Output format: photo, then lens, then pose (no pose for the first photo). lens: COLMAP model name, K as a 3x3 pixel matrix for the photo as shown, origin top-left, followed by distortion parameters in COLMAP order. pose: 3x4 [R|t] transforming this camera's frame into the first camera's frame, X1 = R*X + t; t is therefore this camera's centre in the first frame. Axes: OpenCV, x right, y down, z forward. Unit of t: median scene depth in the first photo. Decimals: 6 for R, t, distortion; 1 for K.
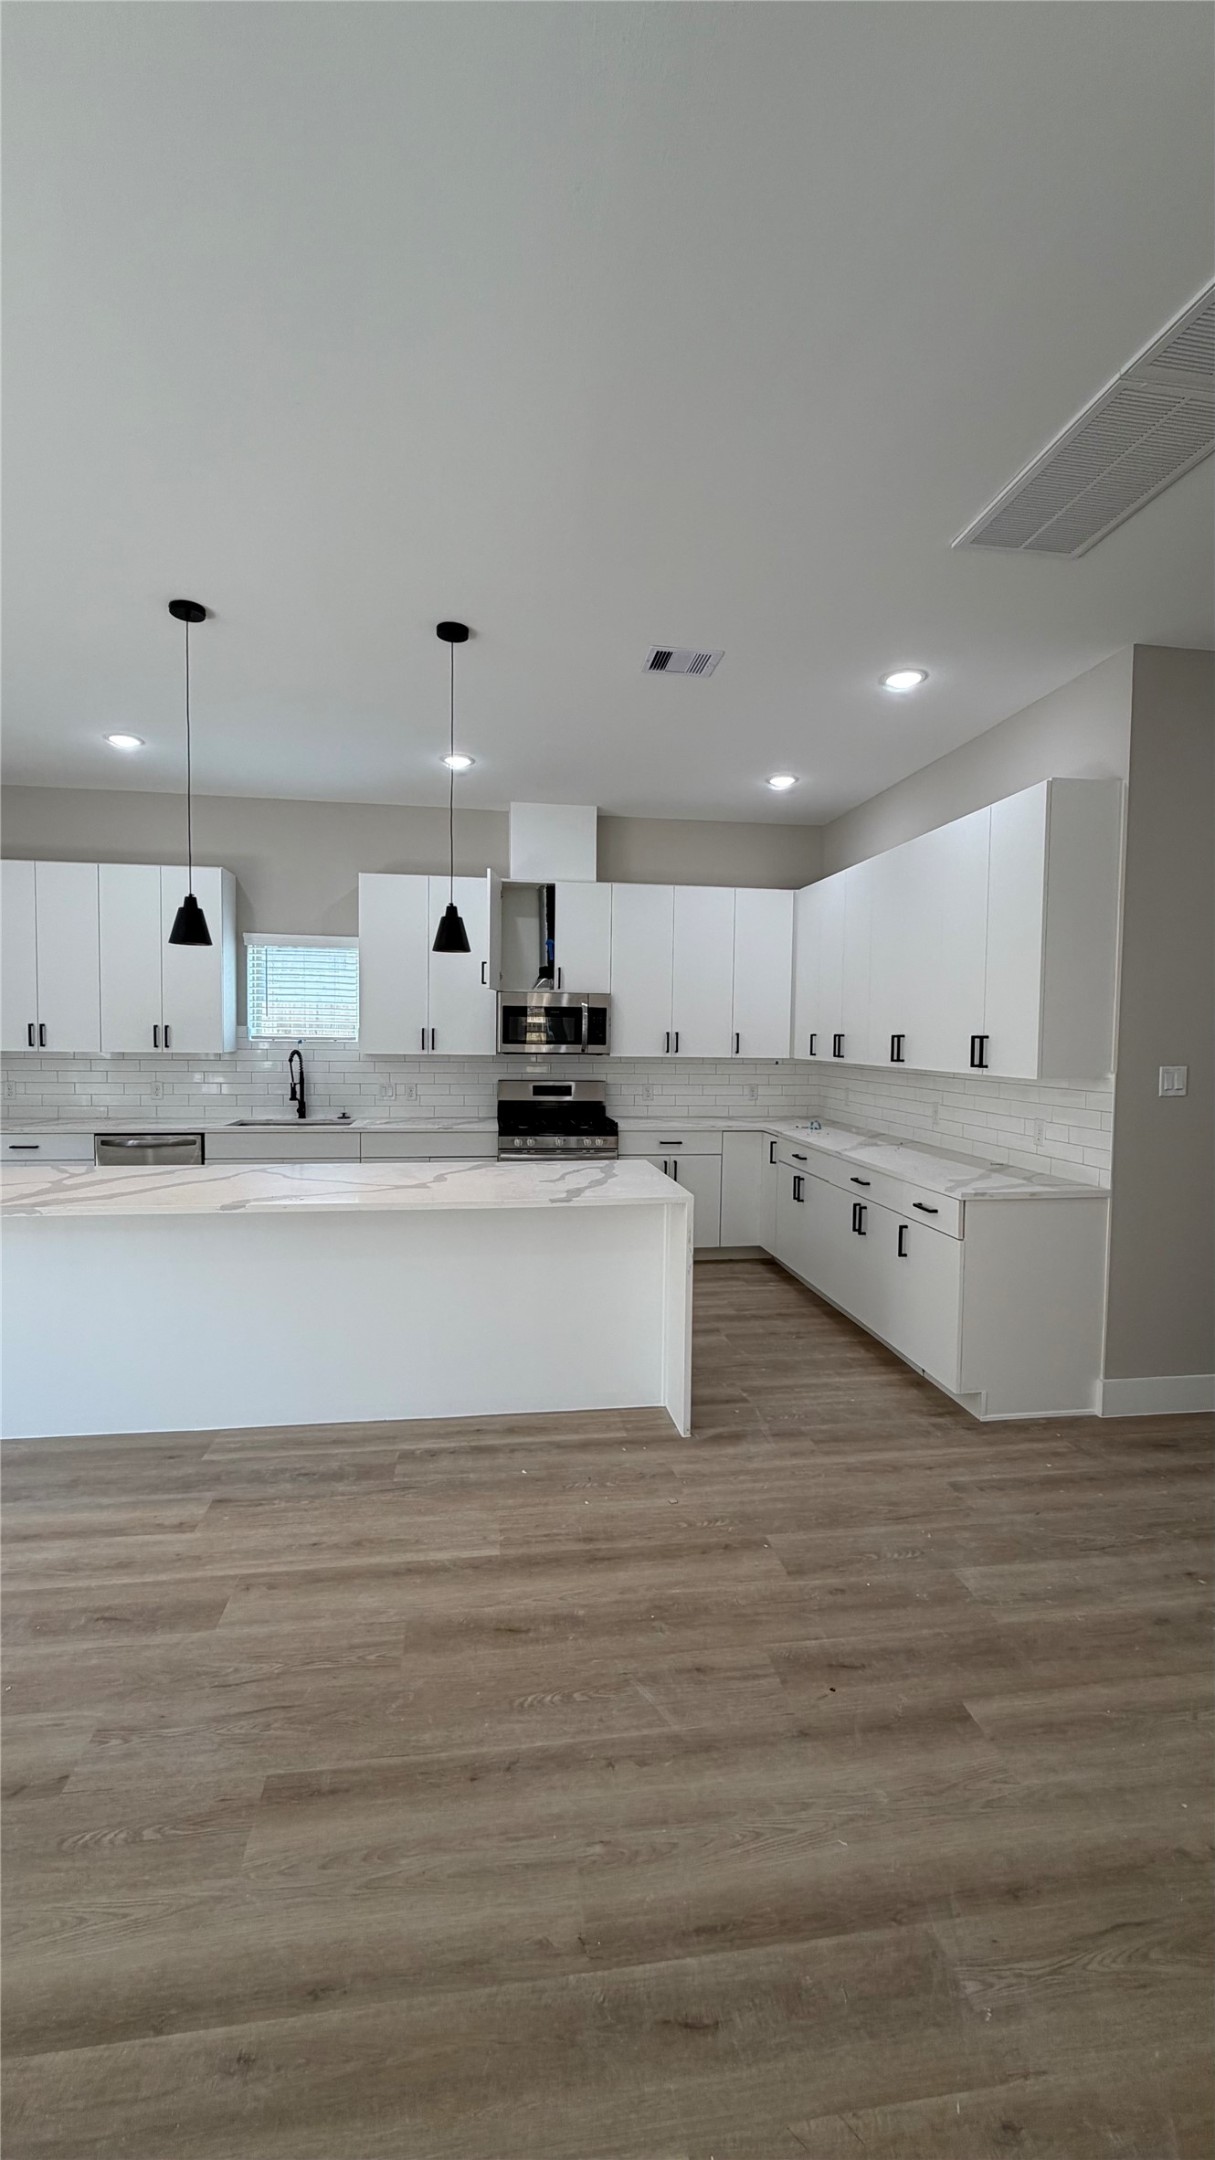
lens RADIAL K [[857.6, 0, 602.8], [0, 857.6, 1075.2], [0, 0, 1]] dist [-0.001333, 0.000484]
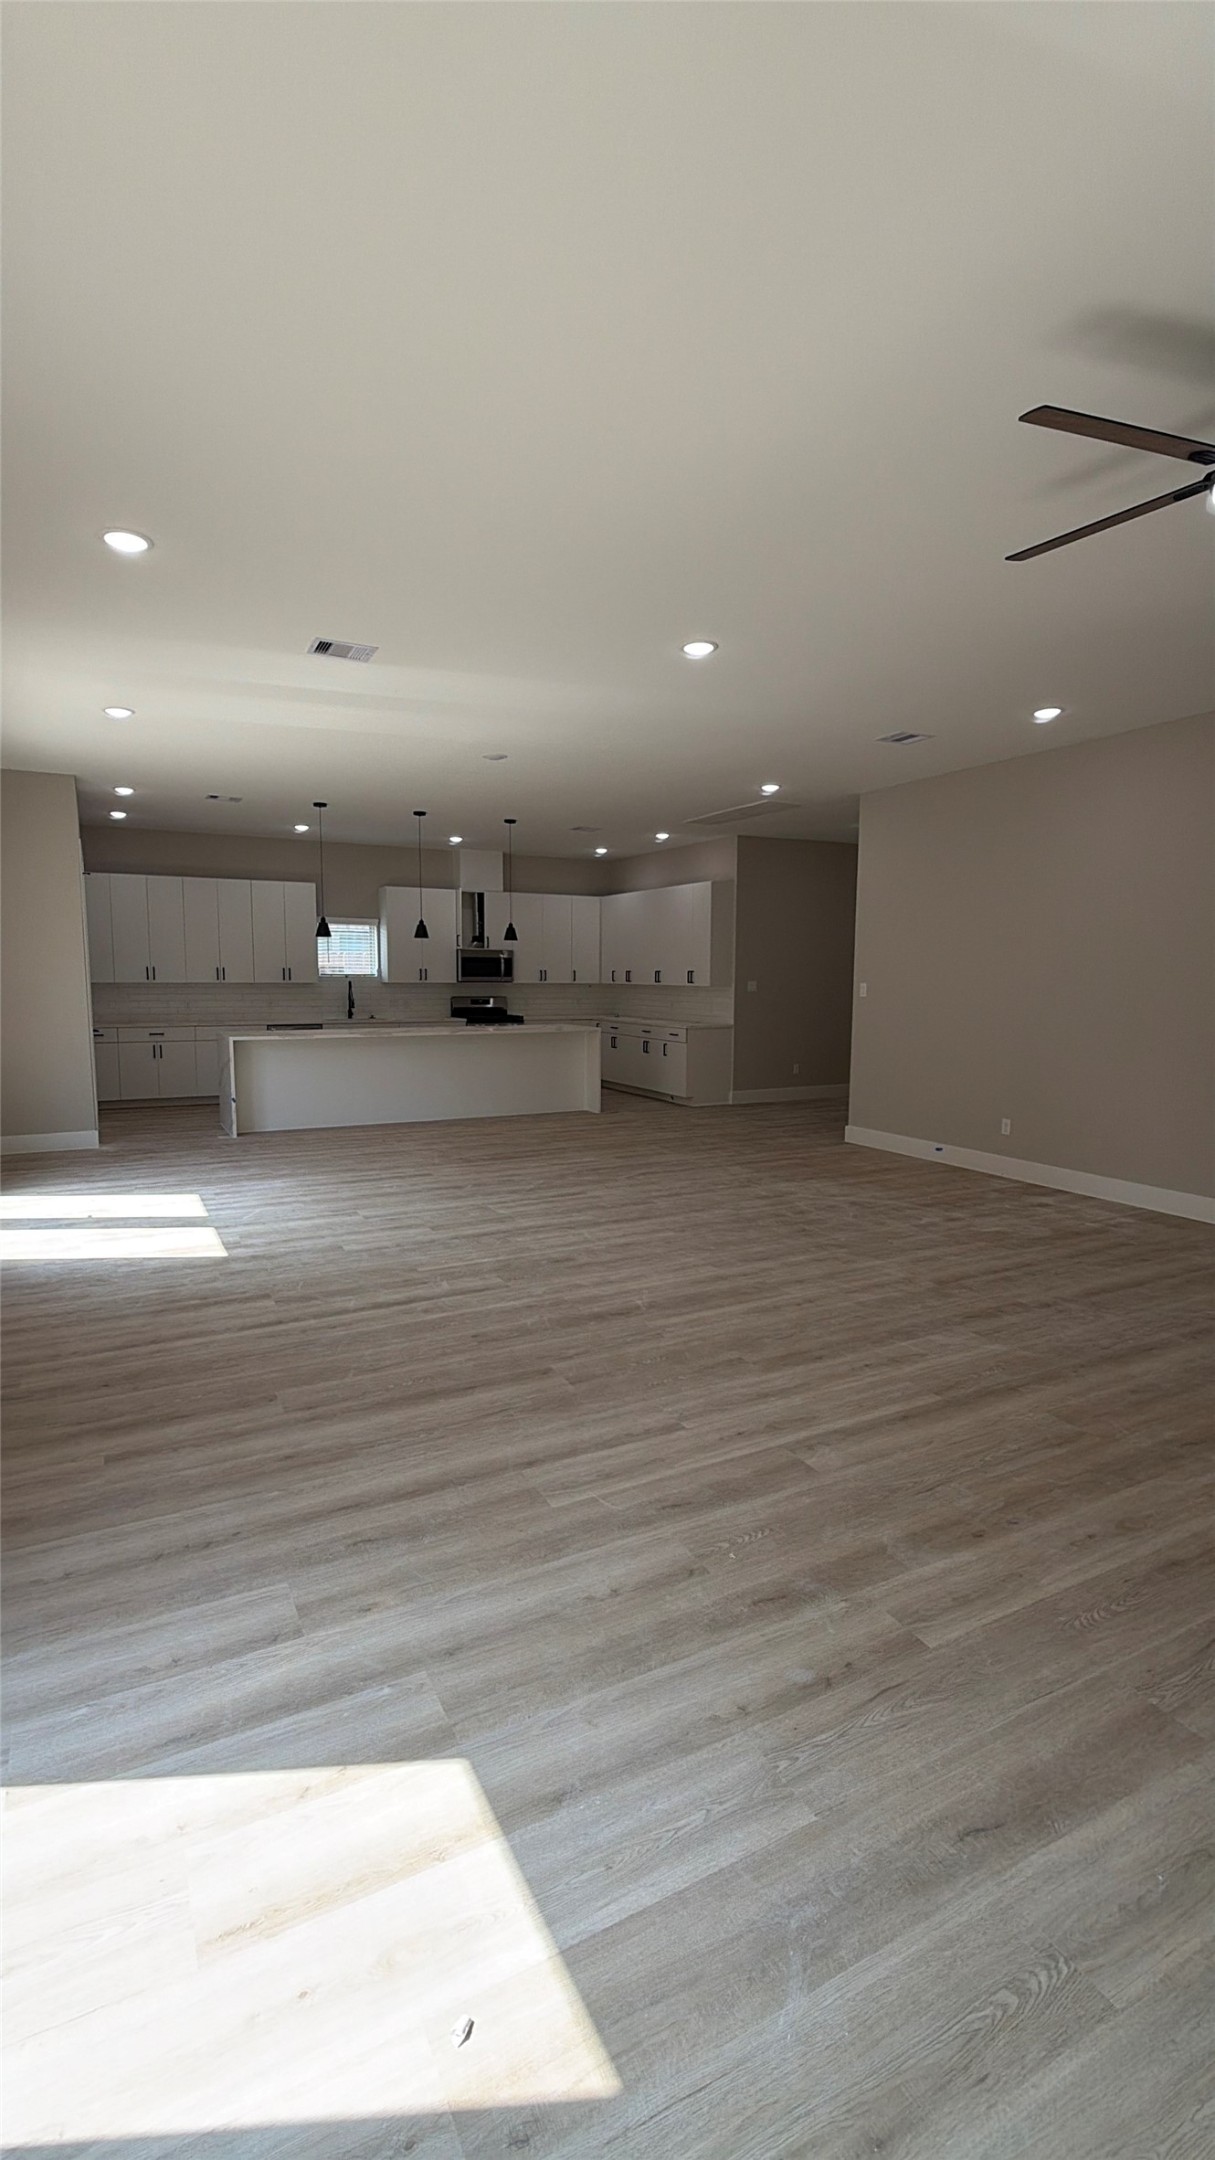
lens RADIAL K [[965.1, 0, 602.5], [0, 965.1, 1079.6], [0, 0, 1]] dist [-0.000550, -0.000260]
pose [[0.943729, -0.042880, 0.327928, -0.893889], [0.021744, 0.997458, 0.067851, 0.089146], [-0.330004, -0.056902, 0.942263, -1.920257]]
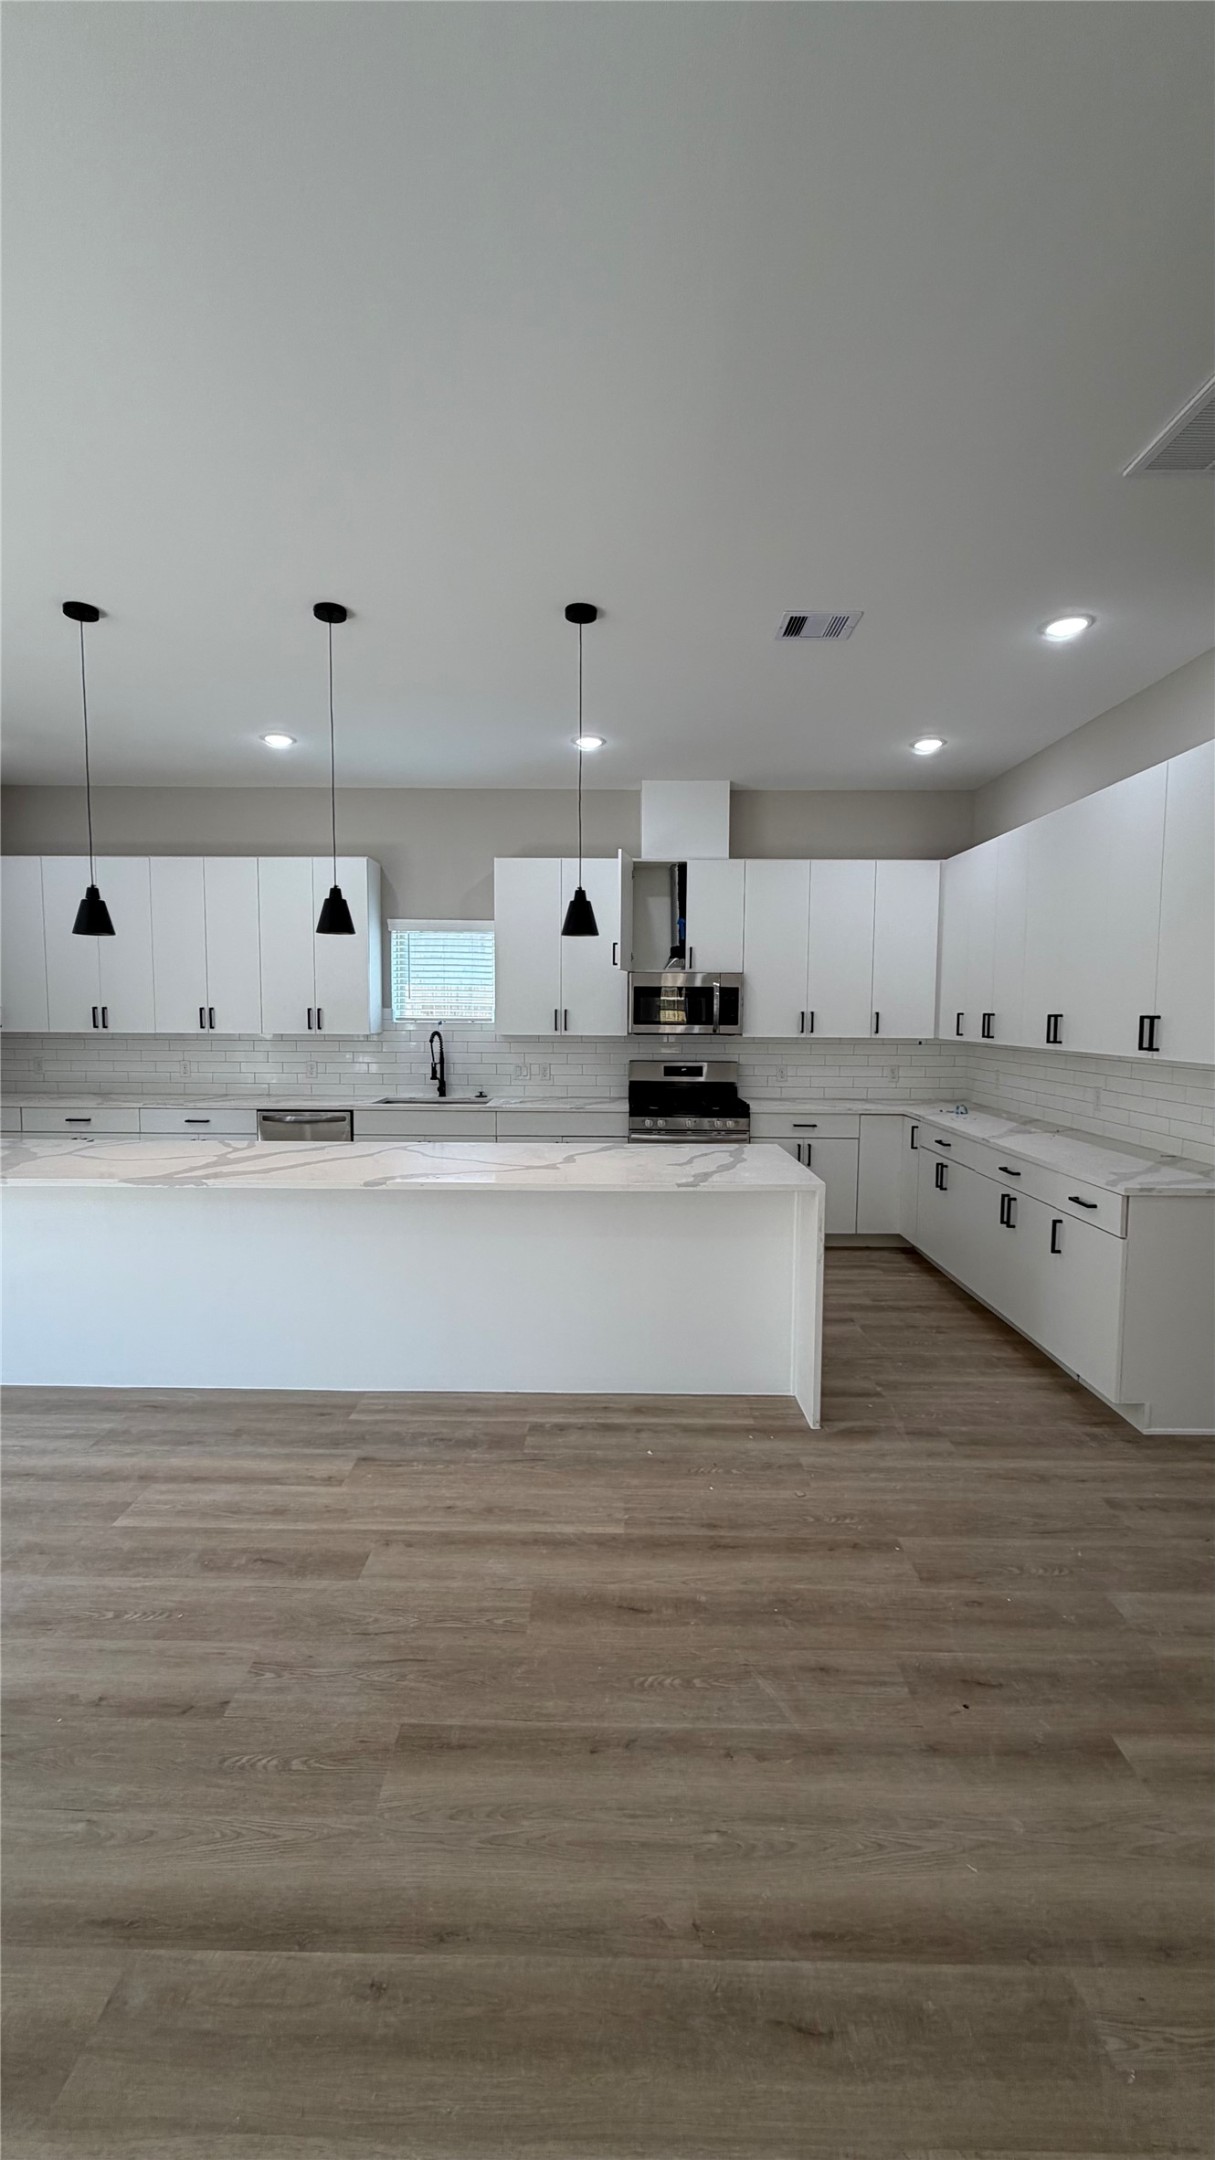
lens RADIAL K [[857.6, 0, 602.8], [0, 857.6, 1075.2], [0, 0, 1]] dist [-0.001333, 0.000484]
pose [[0.987604, 0.005513, -0.156871, 0.008494], [-0.001313, 0.999638, 0.026867, -0.007154], [0.156962, -0.026328, 0.987254, 0.006651]]
